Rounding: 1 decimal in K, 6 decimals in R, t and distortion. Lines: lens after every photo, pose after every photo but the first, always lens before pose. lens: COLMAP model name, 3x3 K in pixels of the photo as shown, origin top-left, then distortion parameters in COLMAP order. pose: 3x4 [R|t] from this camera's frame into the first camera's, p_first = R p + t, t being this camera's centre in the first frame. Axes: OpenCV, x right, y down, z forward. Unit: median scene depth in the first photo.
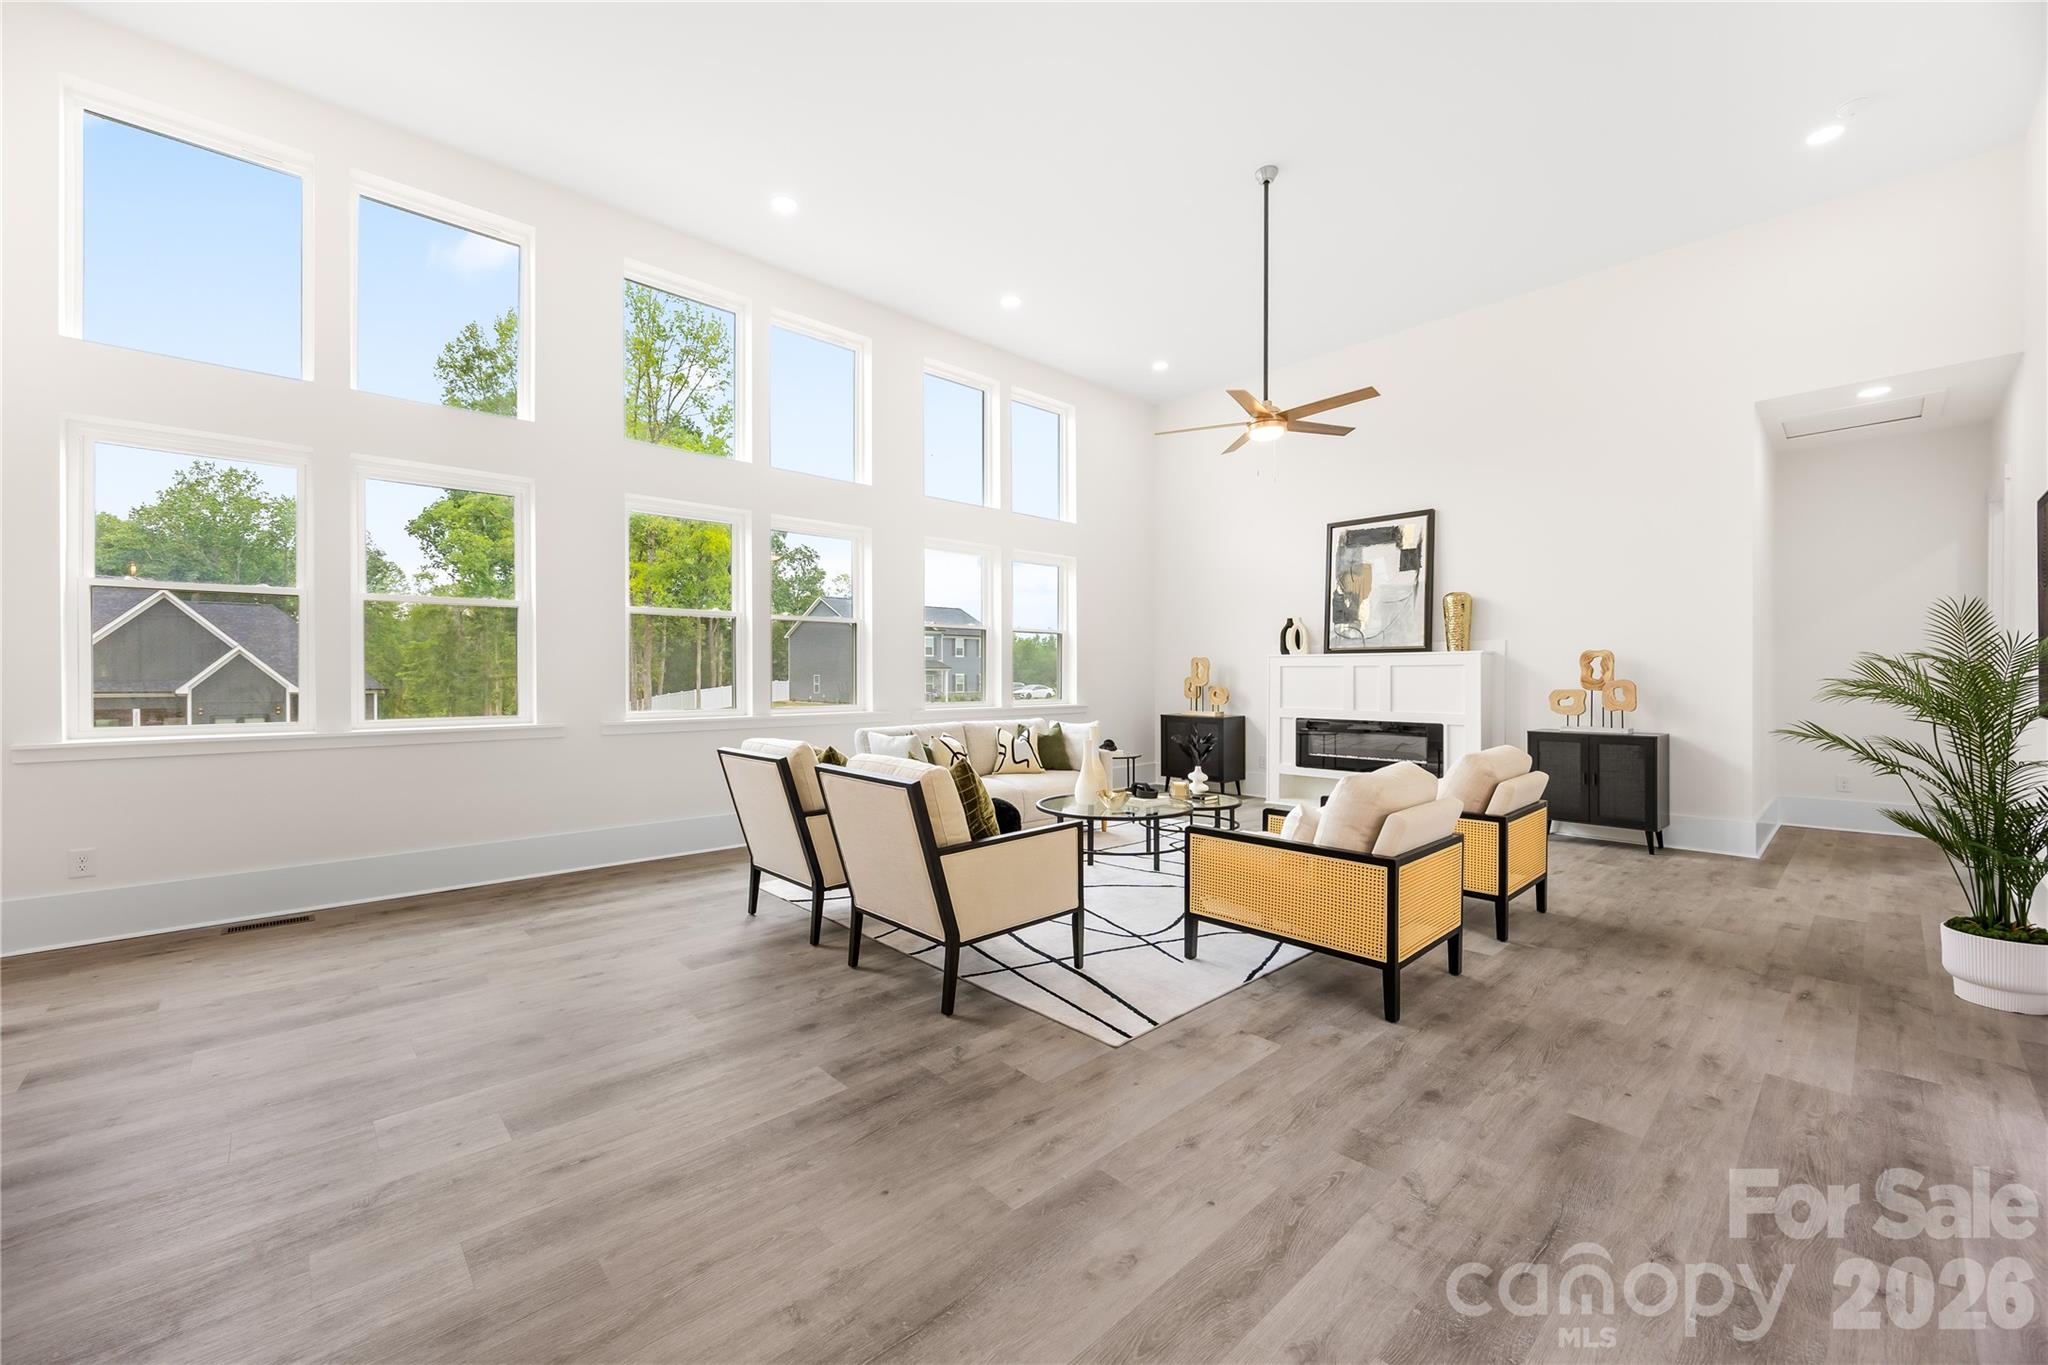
lens RADIAL K [[801.9, 0, 991.7], [0, 801.9, 679.8], [0, 0, 1]] dist [-0.002546, 0.000261]
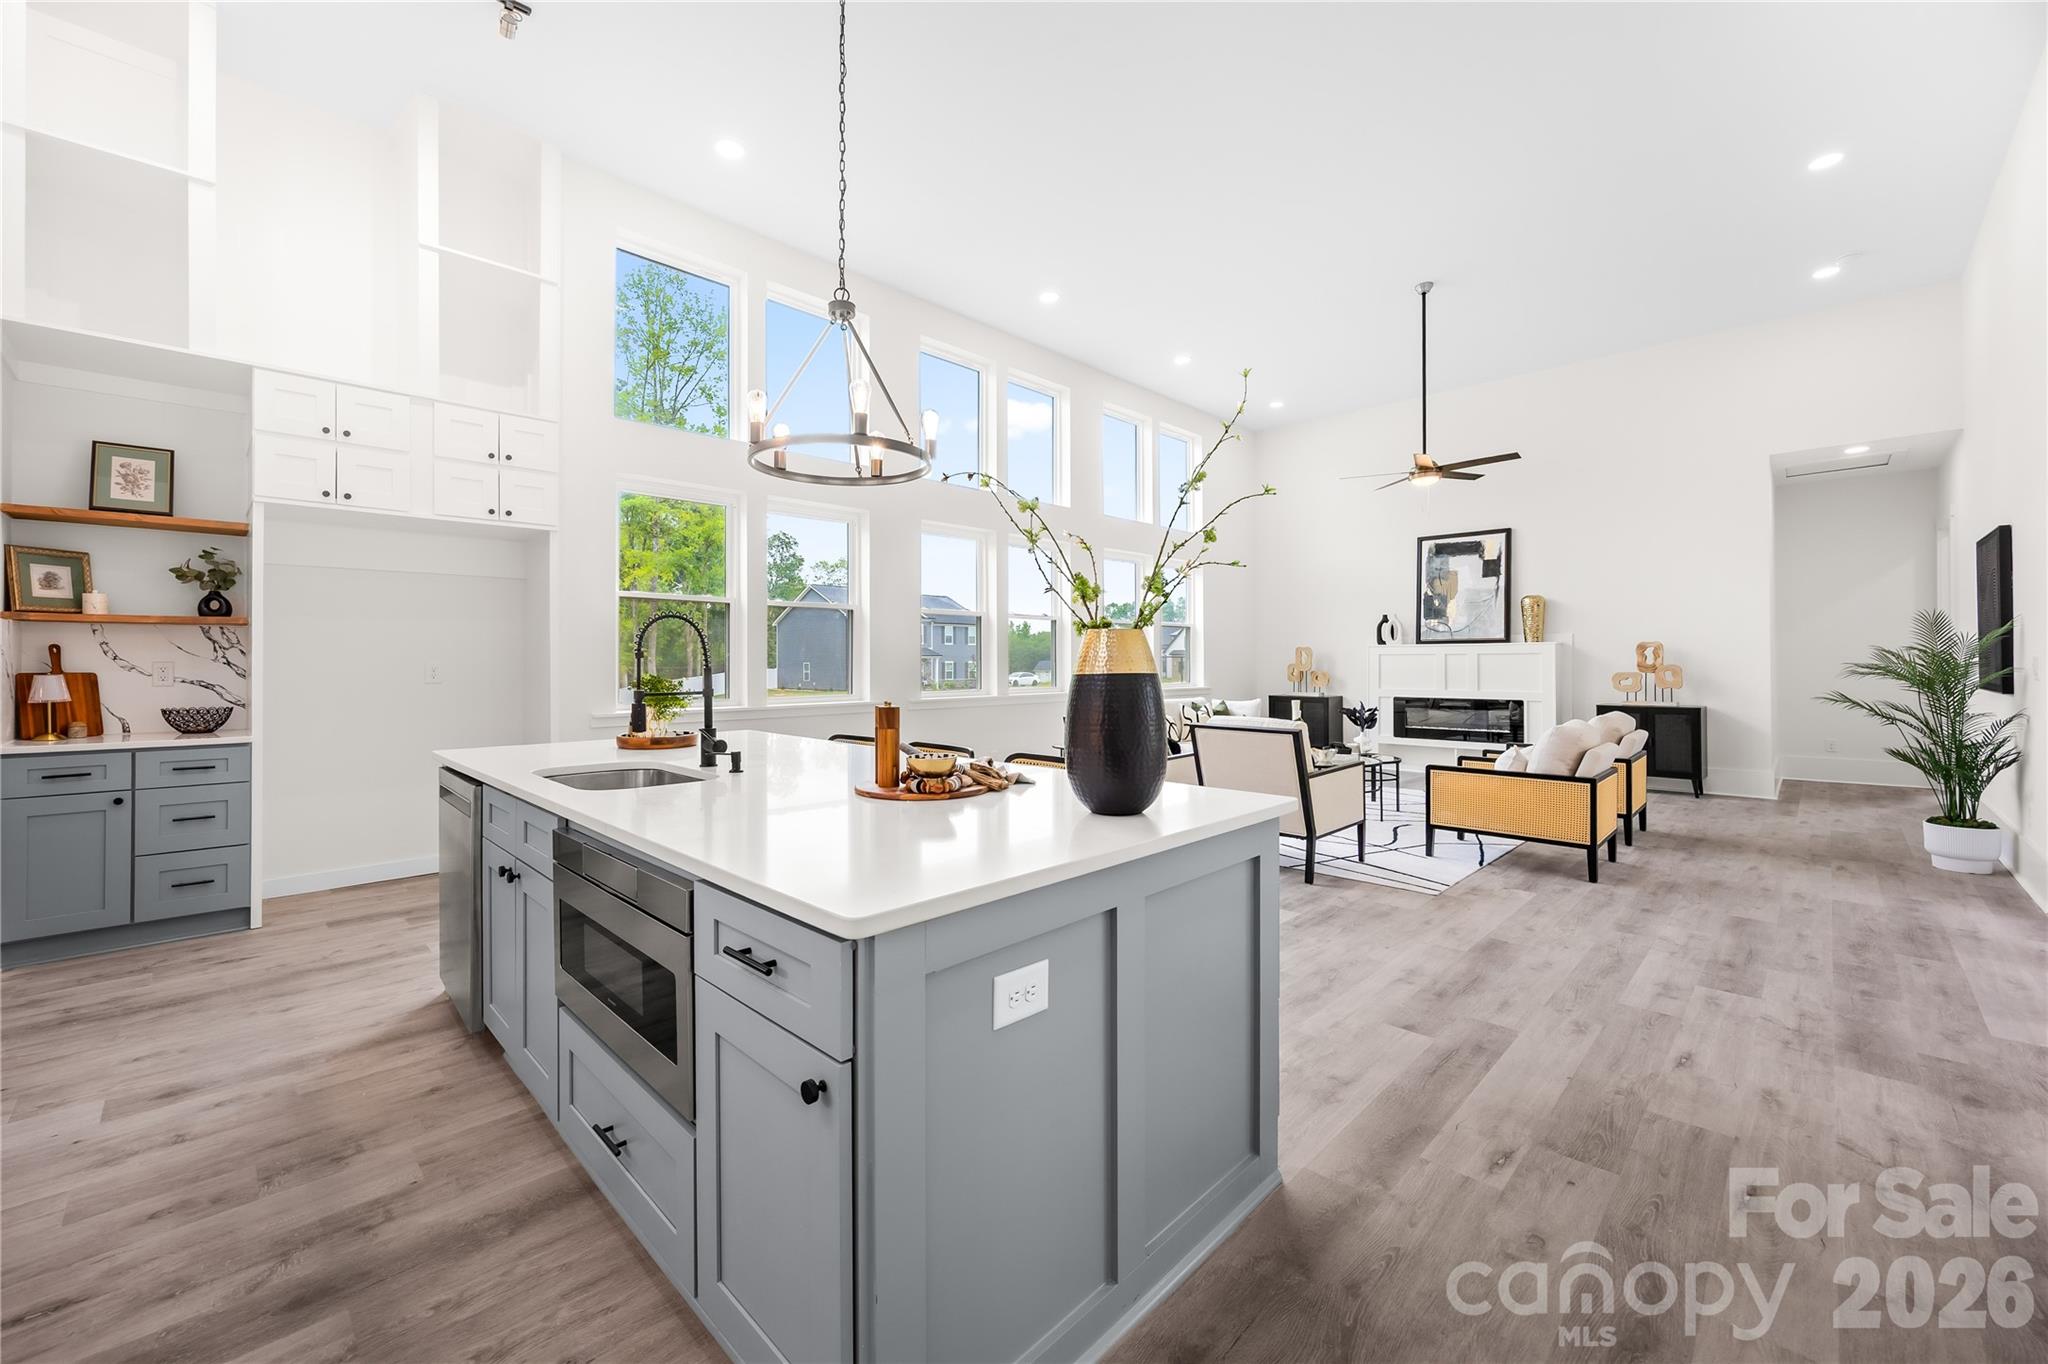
lens RADIAL K [[814.1, 0, 989.2], [0, 814.1, 660.7], [0, 0, 1]] dist [-0.002850, 0.000056]
pose [[0.999138, -0.002289, 0.041442, -0.326715], [0.002619, 0.999965, -0.007909, 0.001083], [-0.041422, 0.008011, 0.999110, -0.237406]]
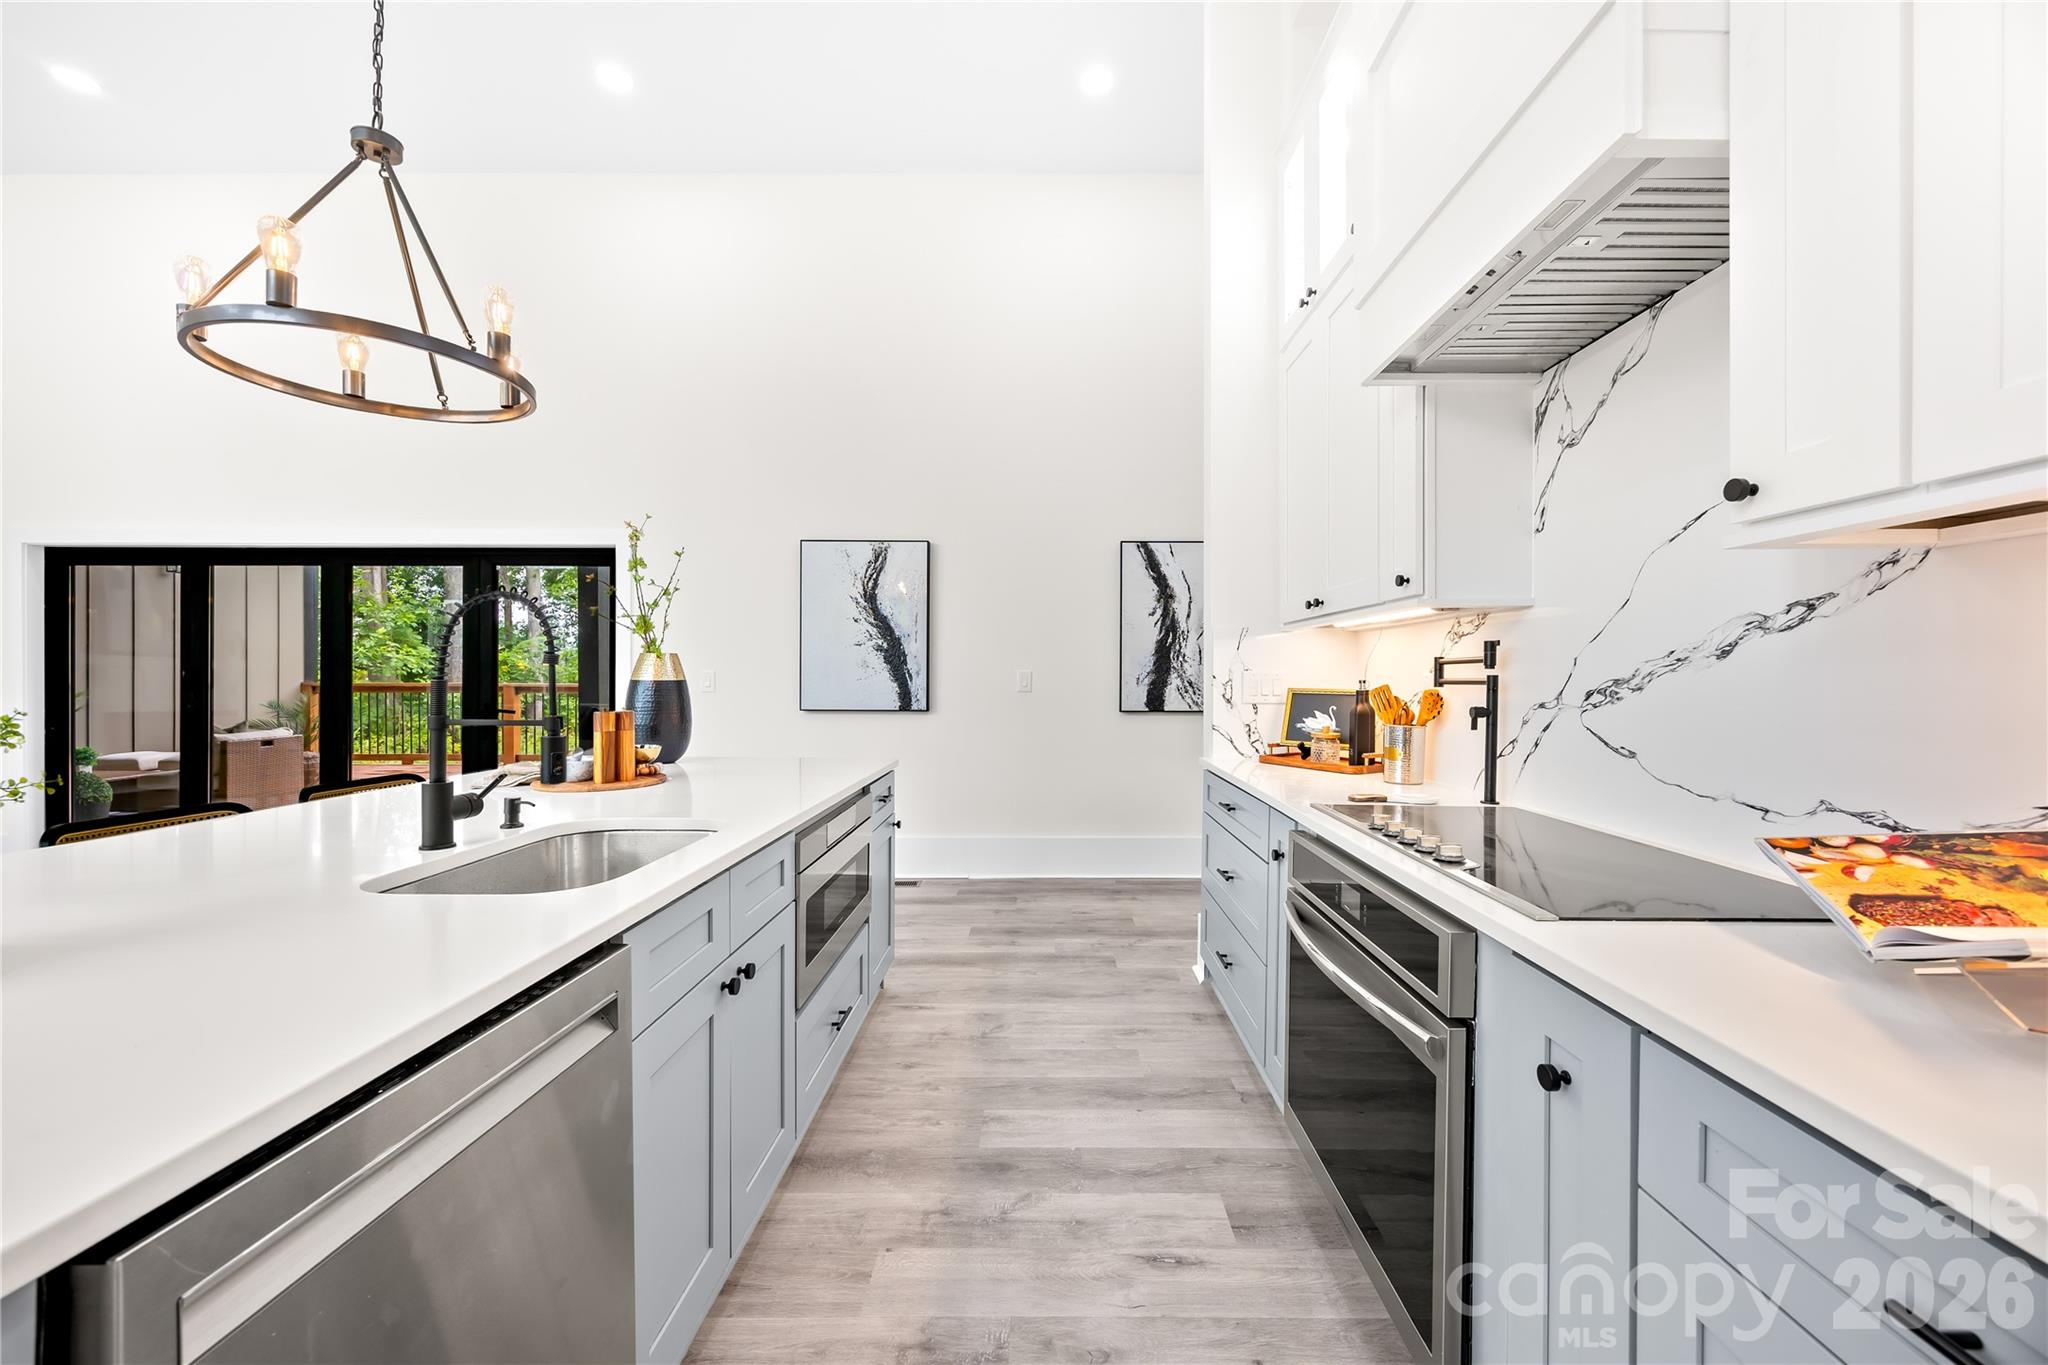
lens RADIAL K [[789.3, 0, 1044.6], [0, 789.3, 678.4], [0, 0, 1]] dist [-0.005274, -0.000128]
pose [[-0.744945, -0.004274, 0.667112, -0.738089], [0.001805, 0.999963, 0.008423, -0.000982], [-0.667124, 0.007479, -0.744909, 0.230206]]
